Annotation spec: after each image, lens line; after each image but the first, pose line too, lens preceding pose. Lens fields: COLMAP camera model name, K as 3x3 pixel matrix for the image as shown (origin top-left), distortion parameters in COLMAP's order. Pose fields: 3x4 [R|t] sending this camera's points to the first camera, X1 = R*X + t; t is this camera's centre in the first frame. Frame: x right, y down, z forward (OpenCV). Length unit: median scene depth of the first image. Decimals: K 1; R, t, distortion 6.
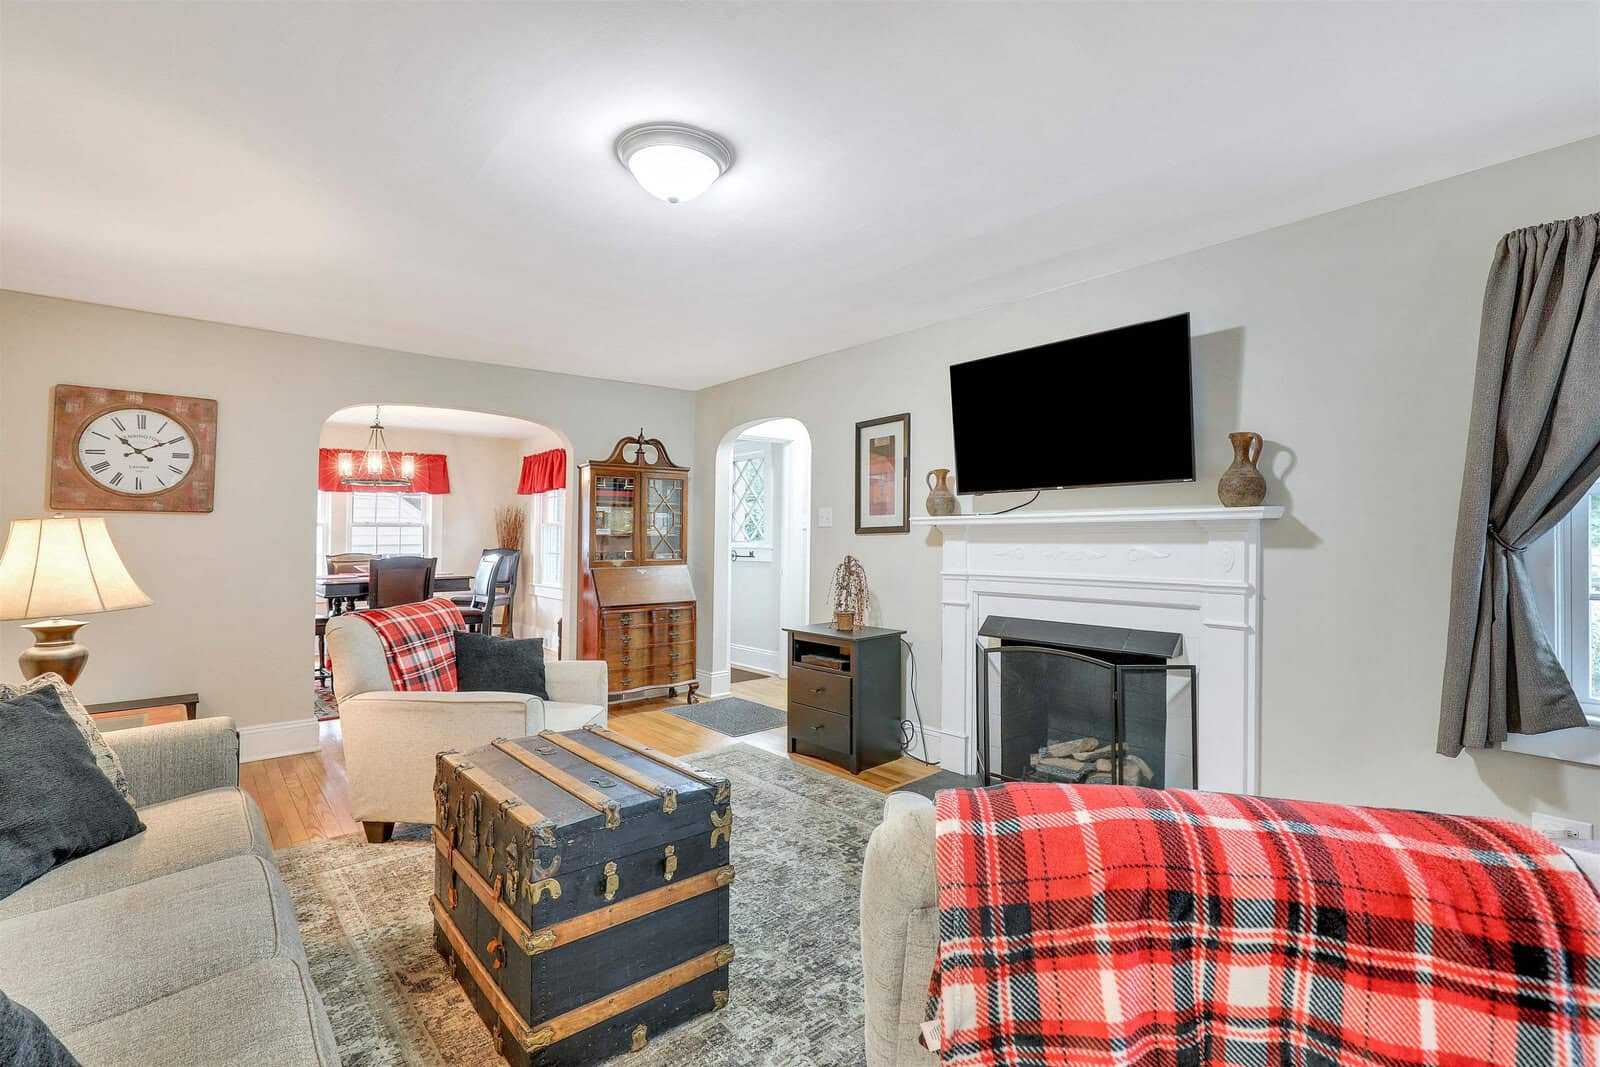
lens RADIAL K [[729.9, 0, 813.1], [0, 729.9, 539.8], [0, 0, 1]] dist [0.003434, -0.000293]
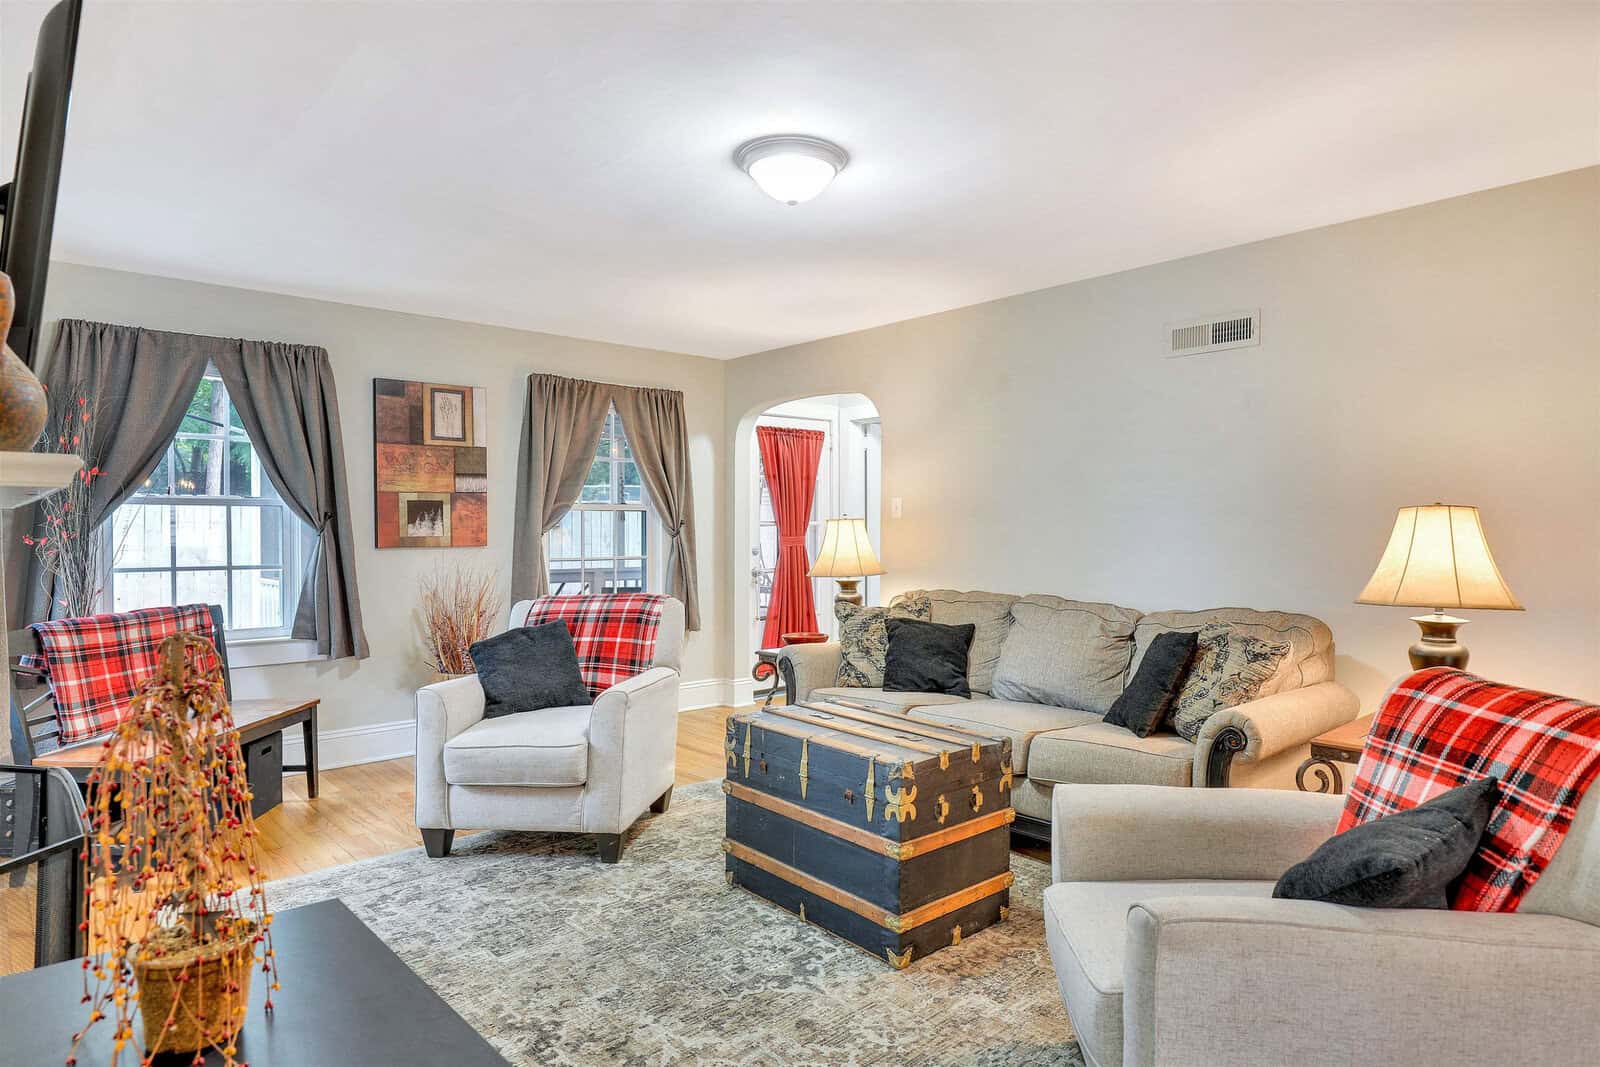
lens RADIAL K [[931.2, 0, 812.5], [0, 931.2, 560.6], [0, 0, 1]] dist [0.002600, -0.000244]
pose [[-0.999778, 0.007673, -0.019622, -0.154918], [0.007042, 0.999462, 0.032036, -0.003873], [0.019857, 0.031891, -0.999294, 1.691931]]
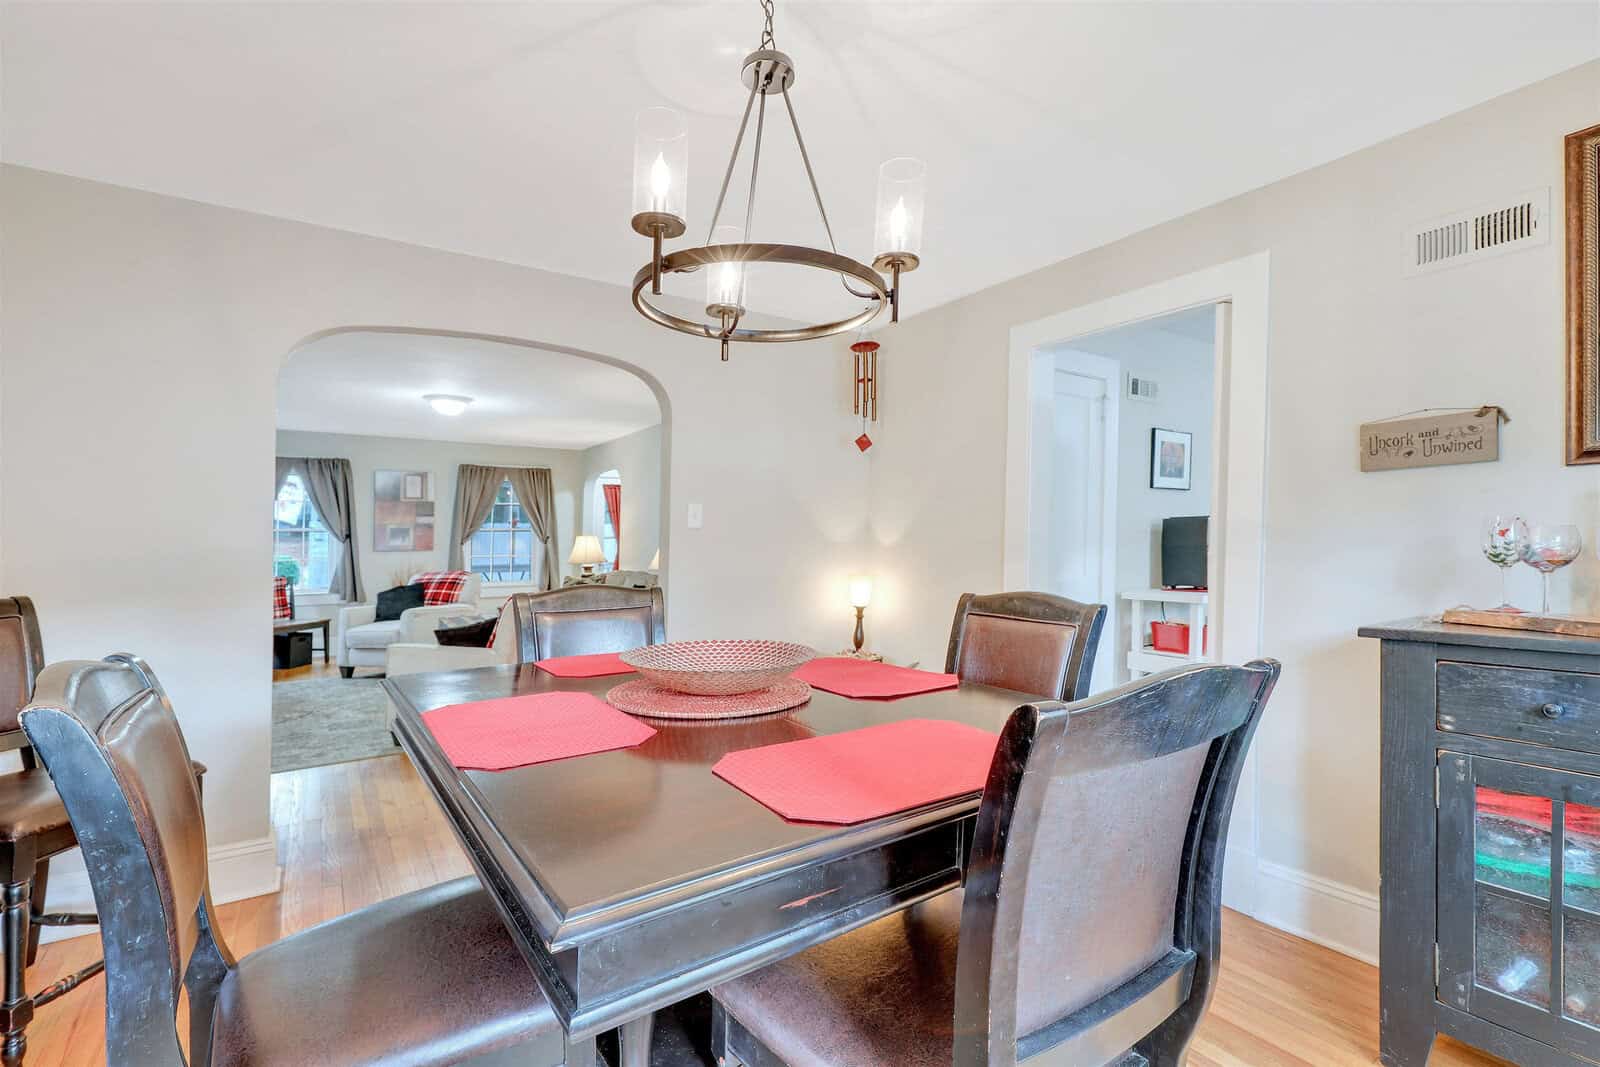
lens RADIAL K [[729.9, 0, 813.1], [0, 729.9, 539.8], [0, 0, 1]] dist [0.003434, -0.000293]
pose [[-0.994629, 0.012850, 0.102708, -1.321131], [0.013118, 0.999912, 0.001932, -0.004677], [-0.102674, 0.003269, -0.994710, 2.568397]]
